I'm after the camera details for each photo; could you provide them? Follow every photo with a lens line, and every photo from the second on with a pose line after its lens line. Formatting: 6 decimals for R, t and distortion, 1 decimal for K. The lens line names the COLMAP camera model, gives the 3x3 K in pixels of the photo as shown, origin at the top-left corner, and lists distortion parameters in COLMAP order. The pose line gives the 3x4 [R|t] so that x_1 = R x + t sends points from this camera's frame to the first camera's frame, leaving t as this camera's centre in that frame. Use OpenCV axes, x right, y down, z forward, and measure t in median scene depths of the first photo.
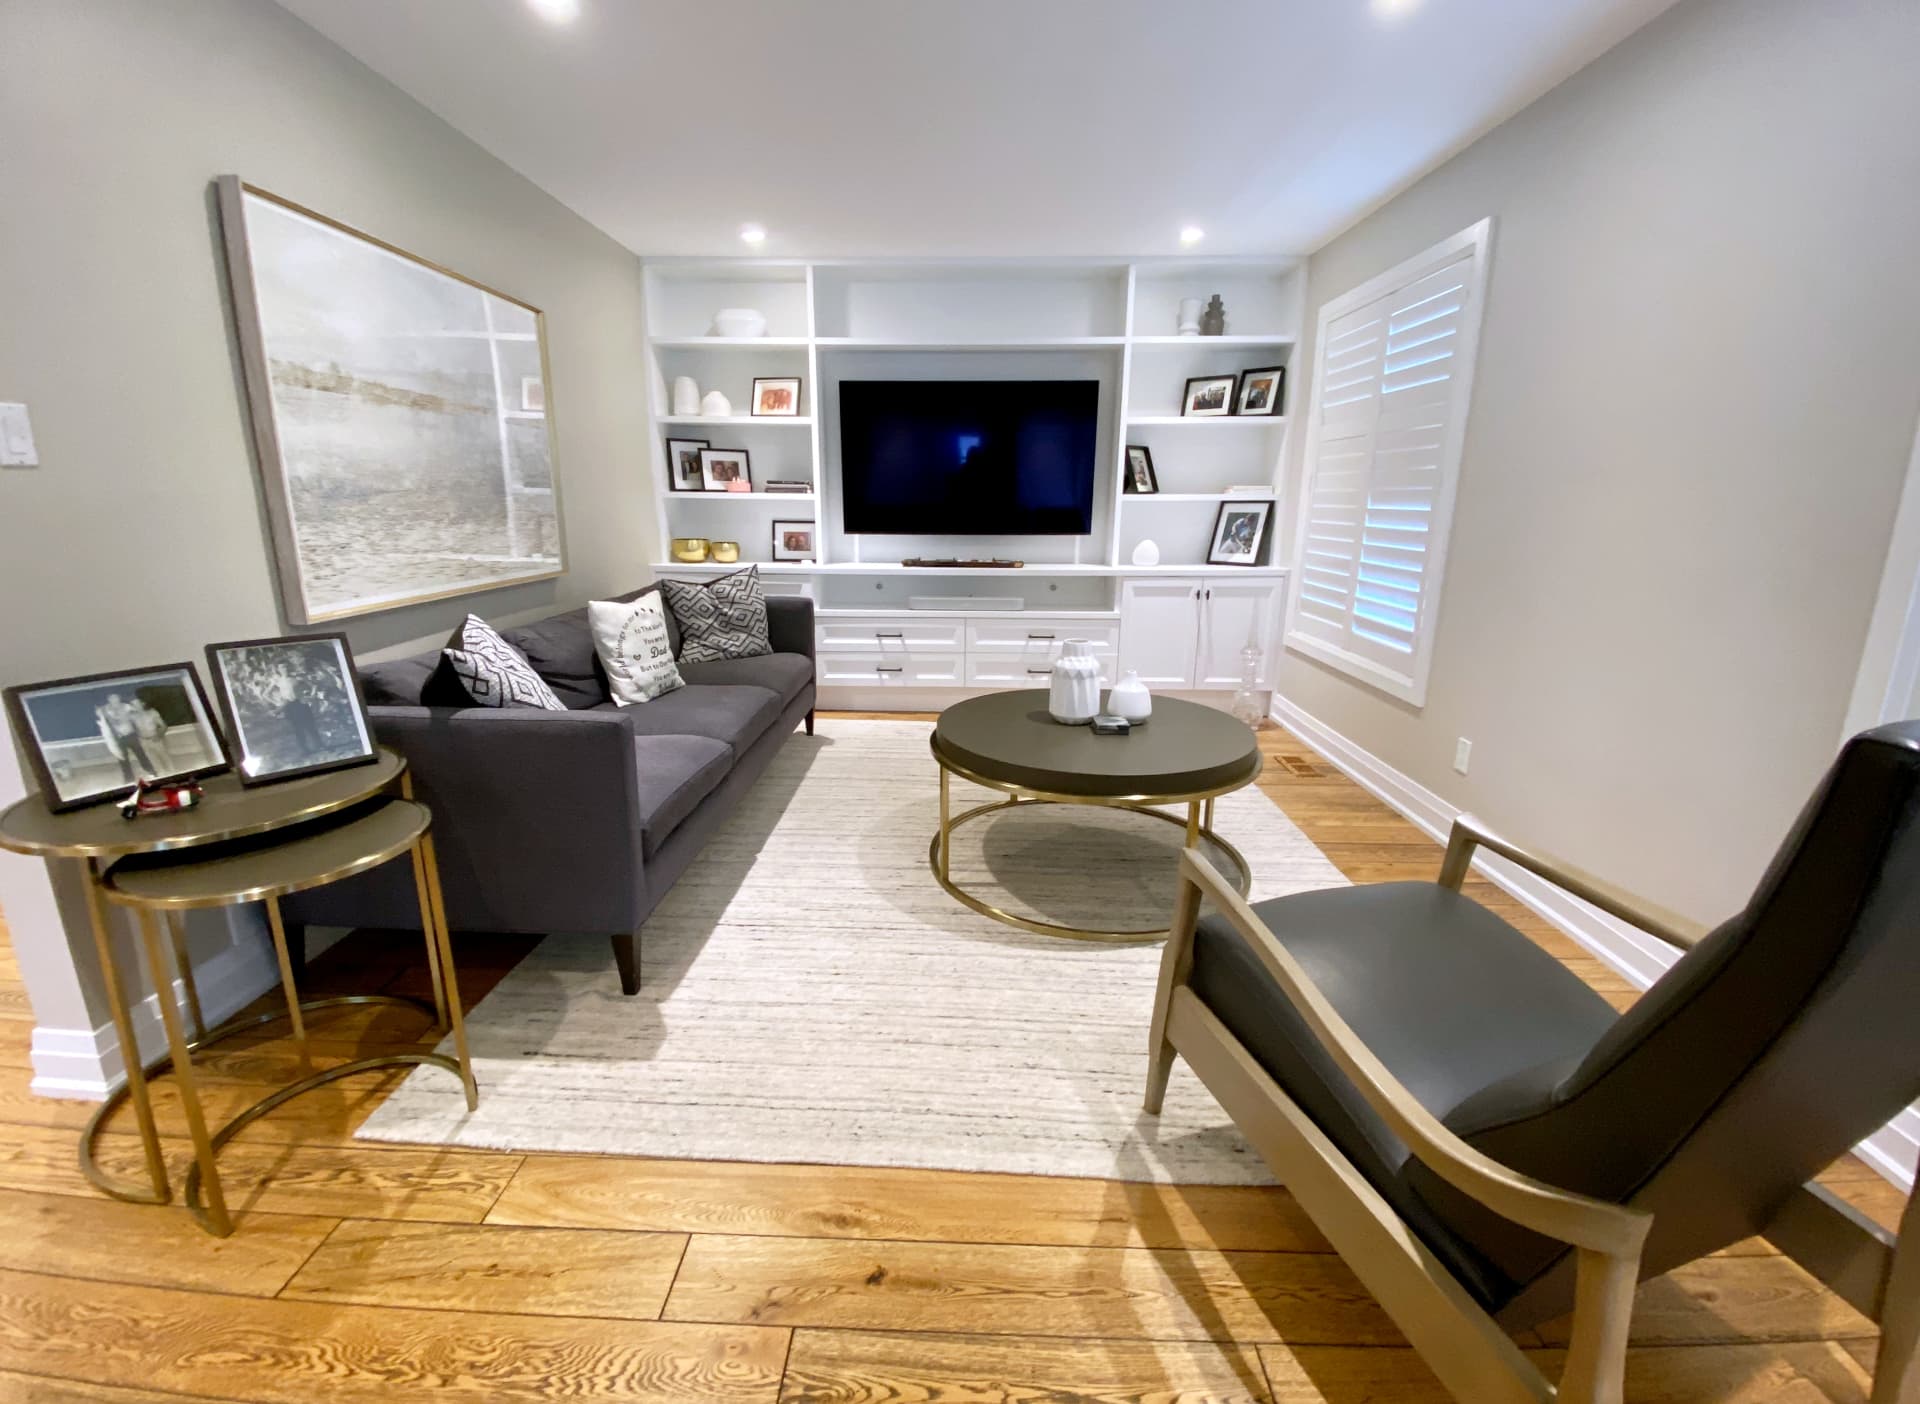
lens RADIAL K [[819.7, 0, 952.3], [0, 819.7, 702.9], [0, 0, 1]] dist [0.054932, -0.046644]
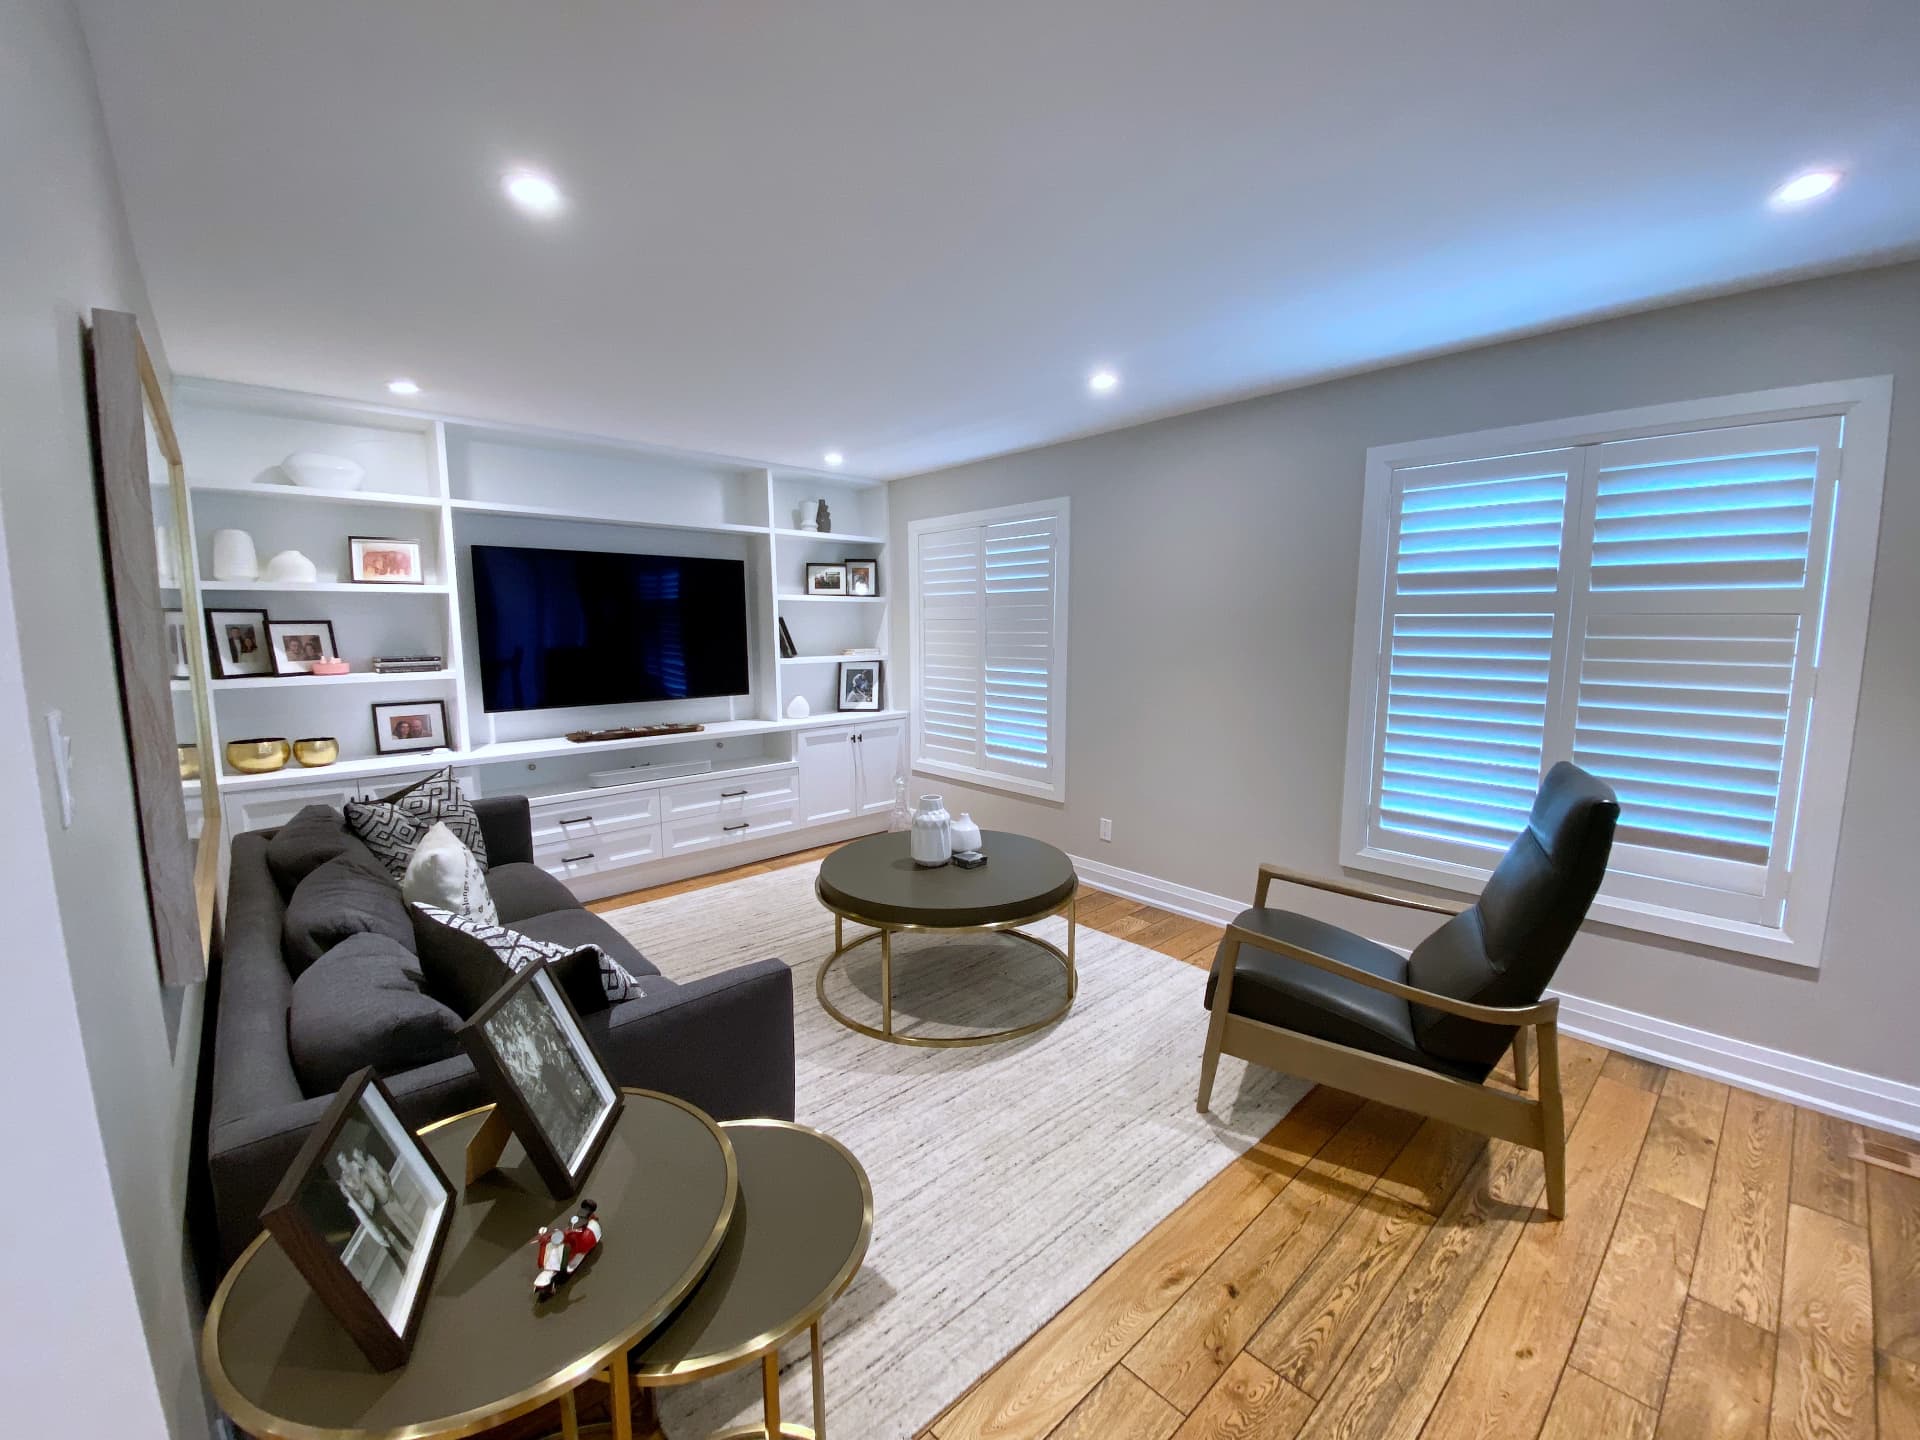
lens RADIAL K [[787.9, 0, 955.1], [0, 787.9, 721.8], [0, 0, 1]] dist [0.022330, -0.021053]
pose [[0.709880, -0.097331, 0.697565, -0.402600], [0.173934, 0.983956, -0.039713, -0.086540], [-0.682508, 0.149522, 0.715420, 0.075391]]
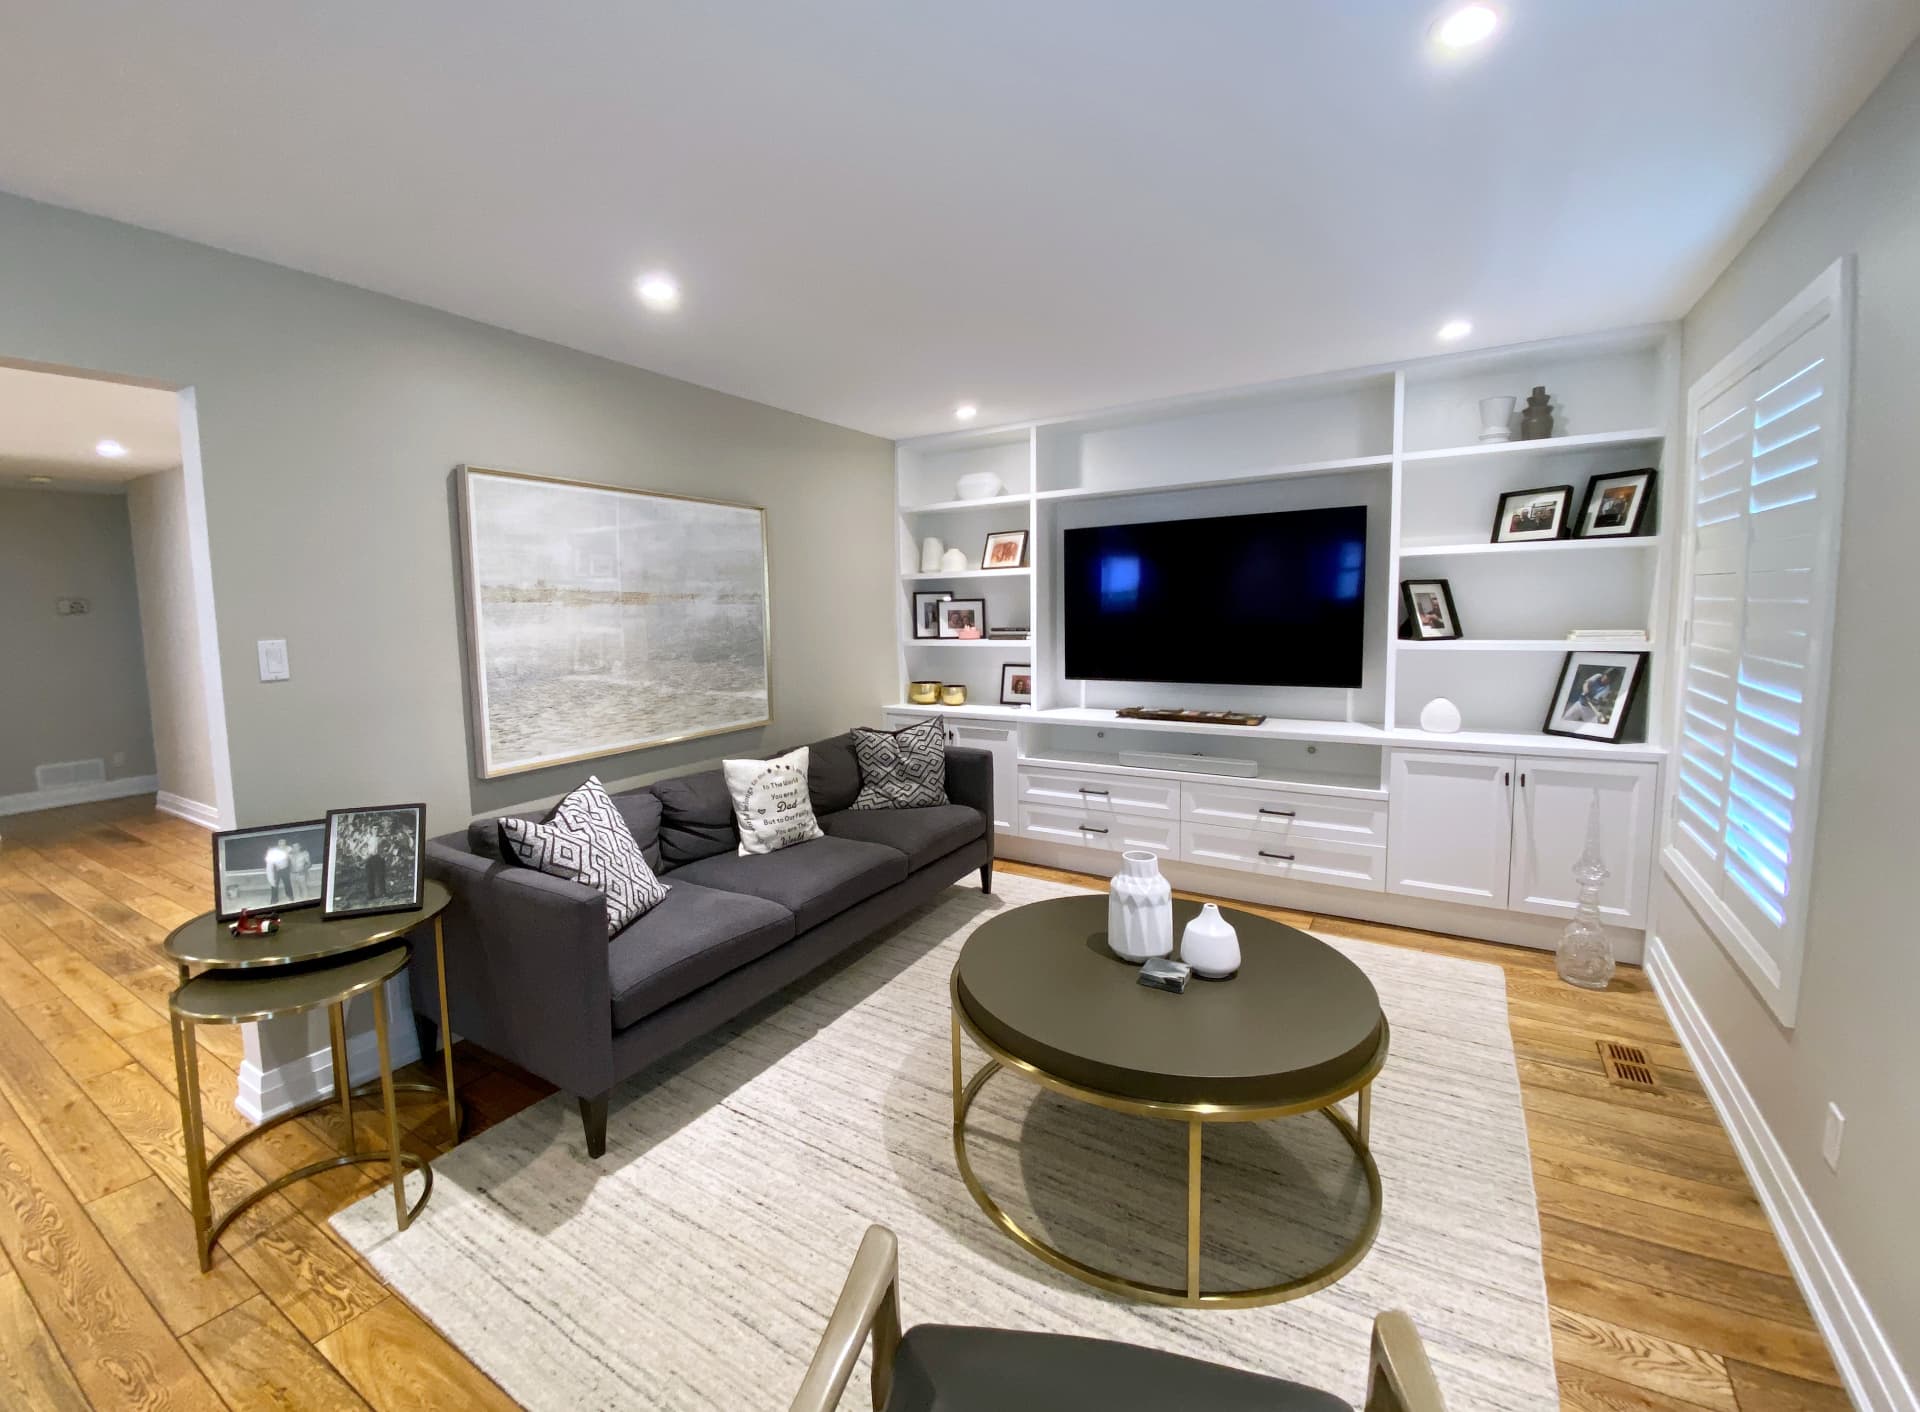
lens RADIAL K [[815.3, 0, 899.2], [0, 815.3, 686.0], [0, 0, 1]] dist [0.049758, -0.045757]
pose [[0.850399, 0.025812, -0.525504, 0.228110], [-0.101106, 0.988198, -0.115076, -0.076190], [0.516332, 0.150992, 0.842973, 0.105865]]
